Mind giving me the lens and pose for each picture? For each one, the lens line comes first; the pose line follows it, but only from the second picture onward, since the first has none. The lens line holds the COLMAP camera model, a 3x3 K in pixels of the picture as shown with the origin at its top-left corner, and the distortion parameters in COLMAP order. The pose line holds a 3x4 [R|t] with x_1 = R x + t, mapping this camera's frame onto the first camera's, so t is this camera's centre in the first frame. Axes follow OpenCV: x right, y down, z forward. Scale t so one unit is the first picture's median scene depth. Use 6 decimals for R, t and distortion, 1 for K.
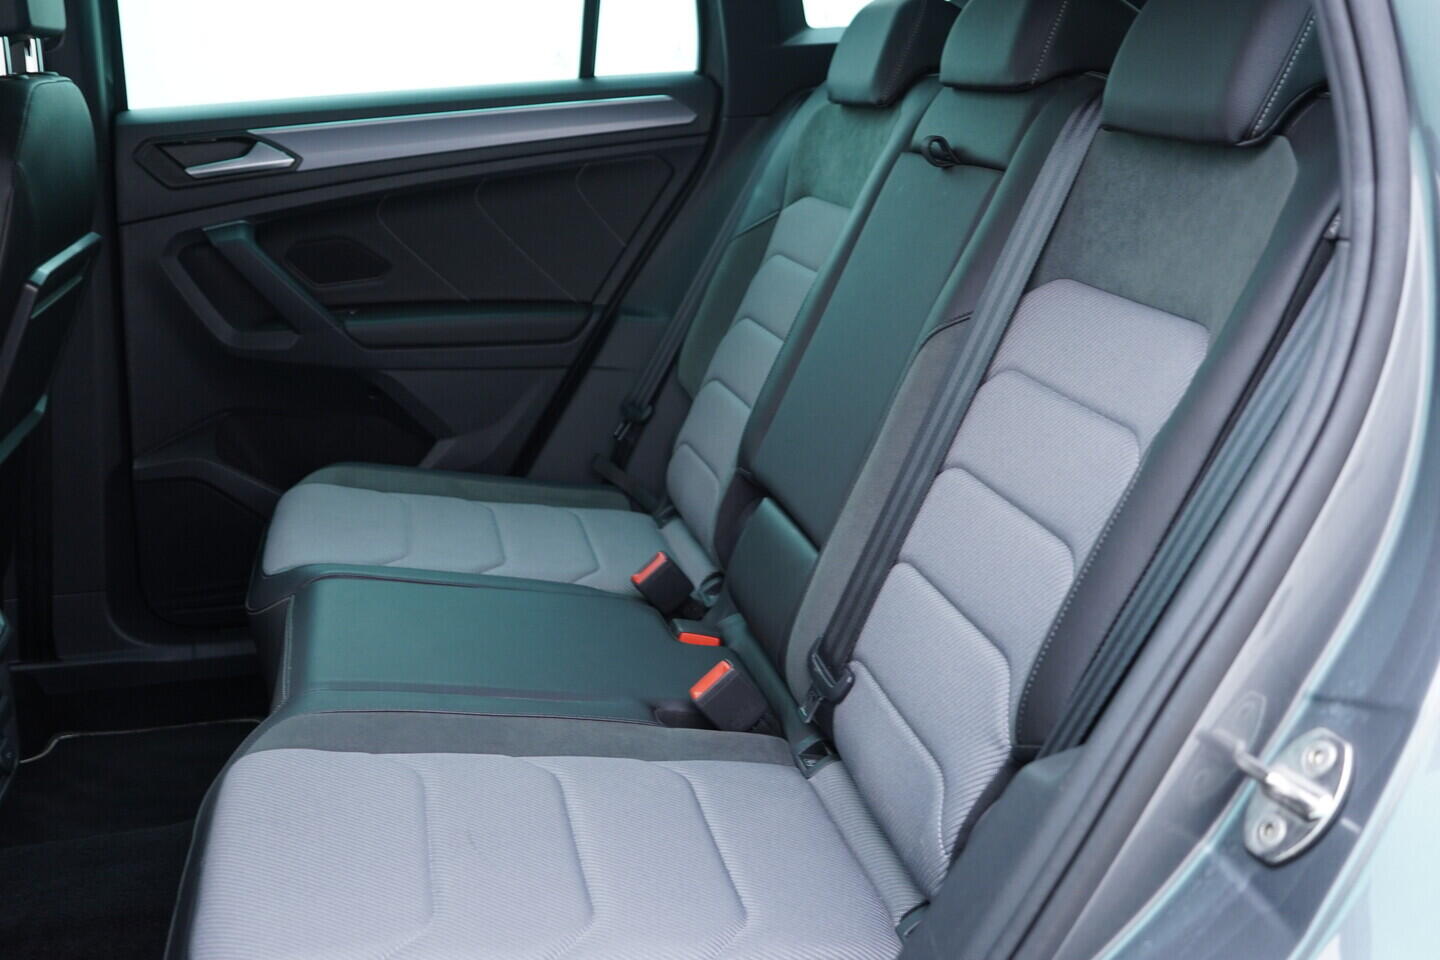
lens RADIAL K [[1477.9, 0, 706.5], [0, 1477.9, 477.1], [0, 0, 1]] dist [0.007592, 0.000000]
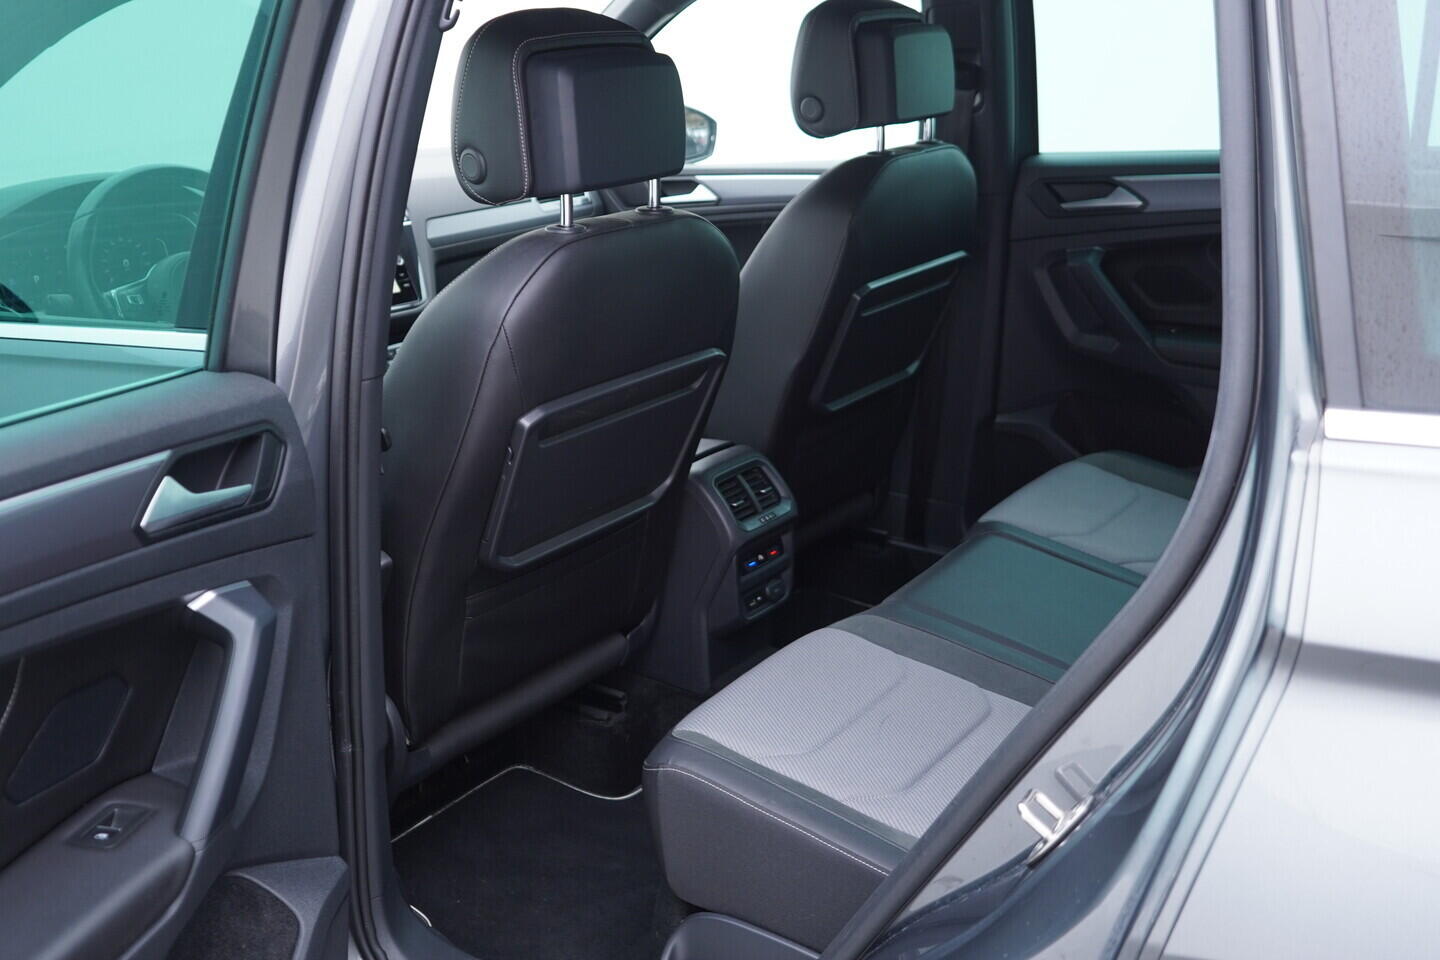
lens RADIAL K [[1477.9, 0, 724.6], [0, 1477.9, 484.5], [0, 0, 1]] dist [0.007592, 0.000000]
pose [[0.648172, 0.233909, -0.724679, 0.444375], [-0.182514, 0.971636, 0.150375, -0.108659], [0.739298, 0.034795, 0.672479, -0.077316]]
